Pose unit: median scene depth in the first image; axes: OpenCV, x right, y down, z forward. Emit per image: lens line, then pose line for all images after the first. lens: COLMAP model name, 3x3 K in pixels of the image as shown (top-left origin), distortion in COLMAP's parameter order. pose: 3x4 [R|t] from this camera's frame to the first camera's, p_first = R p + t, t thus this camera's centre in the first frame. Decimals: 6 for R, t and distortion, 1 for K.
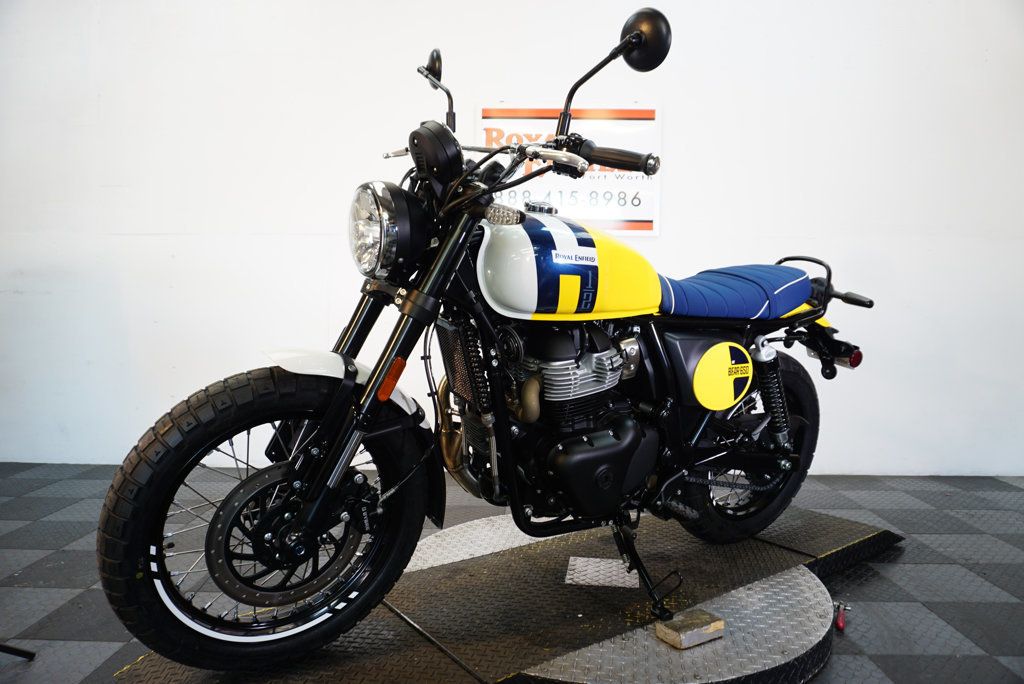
lens RADIAL K [[685.6, 0, 505.9], [0, 685.6, 344.9], [0, 0, 1]] dist [-0.035210, 0.018742]
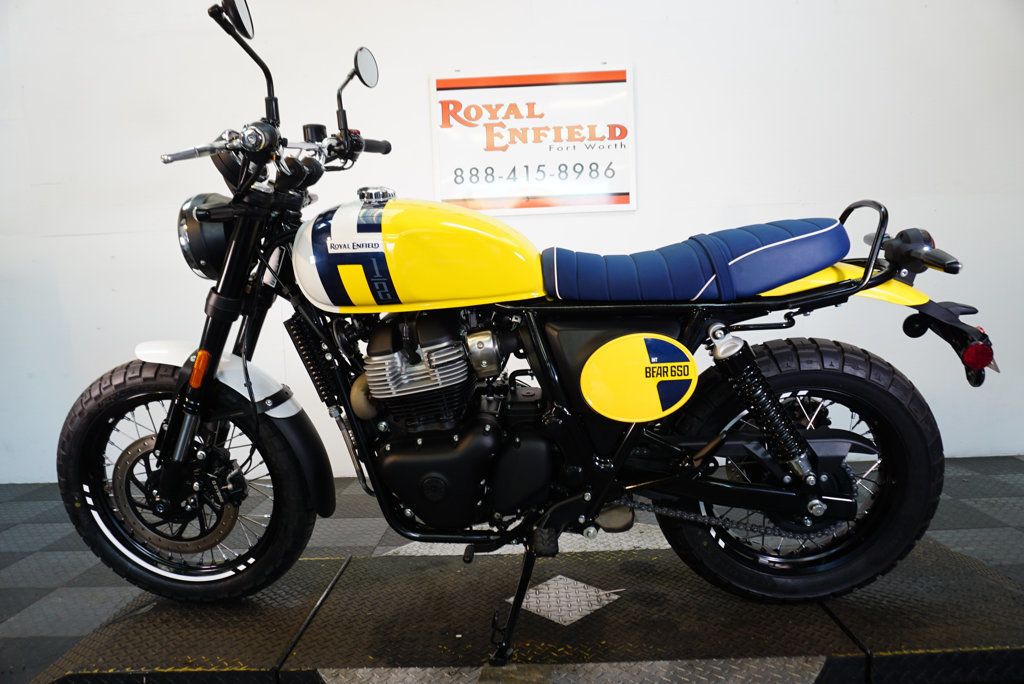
lens RADIAL K [[683.1, 0, 508.7], [0, 683.1, 343.0], [0, 0, 1]] dist [-0.036163, 0.017315]
pose [[0.998900, -0.044633, -0.014369, 0.082140], [0.044866, 0.998860, 0.016326, -0.005002], [0.013624, -0.016952, 0.999763, 0.118965]]
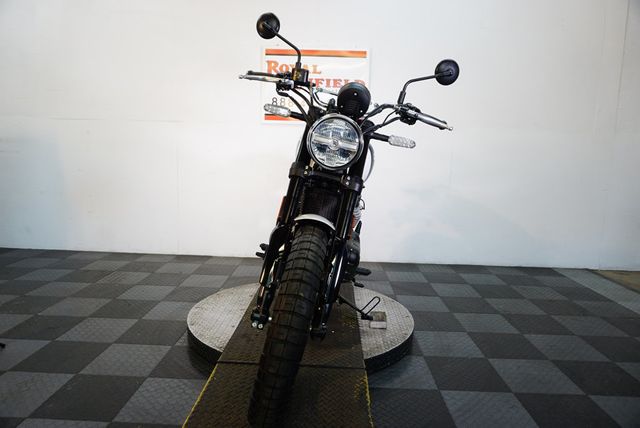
lens RADIAL K [[428.5, 0, 316.2], [0, 428.5, 215.8], [0, 0, 1]] dist [-0.035210, 0.018742]
pose [[0.999753, 0.021947, -0.003585, 0.145674], [-0.021552, 0.995971, 0.087045, -0.034181], [0.005481, -0.086946, 0.996198, -0.137957]]
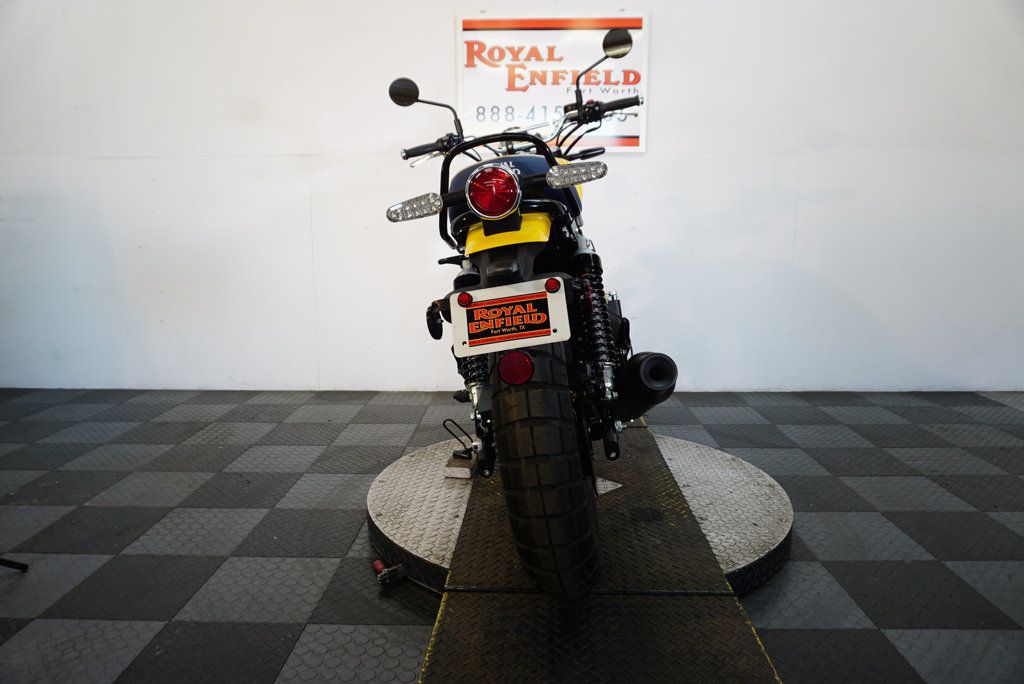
lens RADIAL K [[688.4, 0, 507.2], [0, 688.4, 338.9], [0, 0, 1]] dist [-0.047898, 0.024263]
pose [[0.999911, -0.010831, -0.007787, 0.042768], [0.011592, 0.994359, 0.105433, 0.001157], [0.006601, -0.105514, 0.994396, -0.005331]]
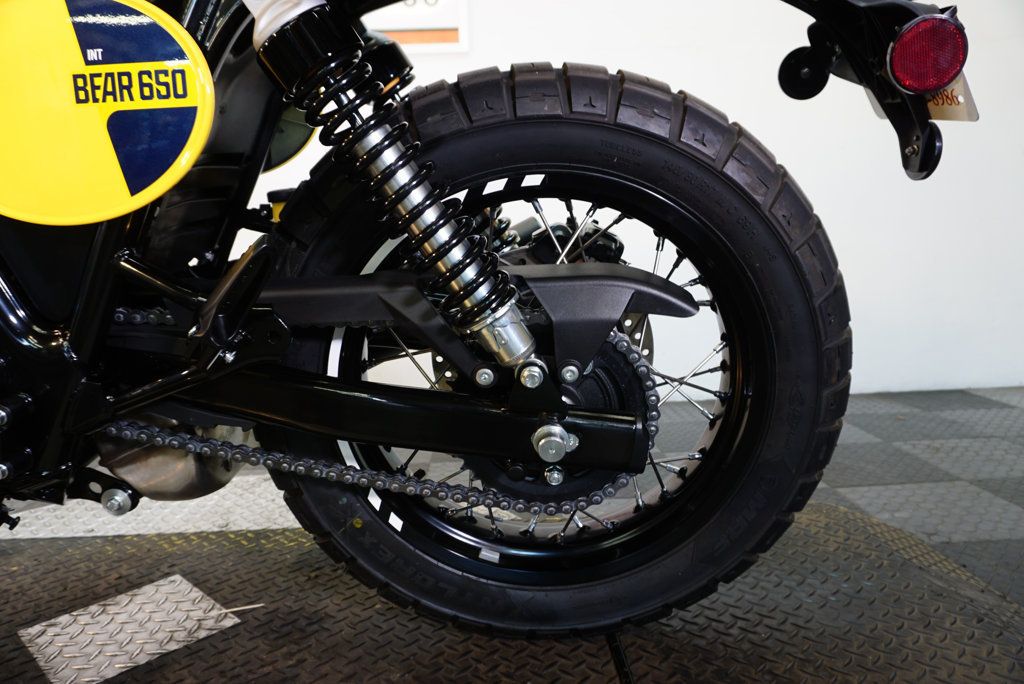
lens RADIAL K [[675.4, 0, 510.2], [0, 675.4, 338.3], [0, 0, 1]] dist [-0.039596, 0.020808]
pose [[0.998185, -0.044232, 0.040880, 0.306994], [0.041290, 0.996678, 0.070200, 0.100903], [-0.043850, -0.068385, 0.996695, 0.457956]]
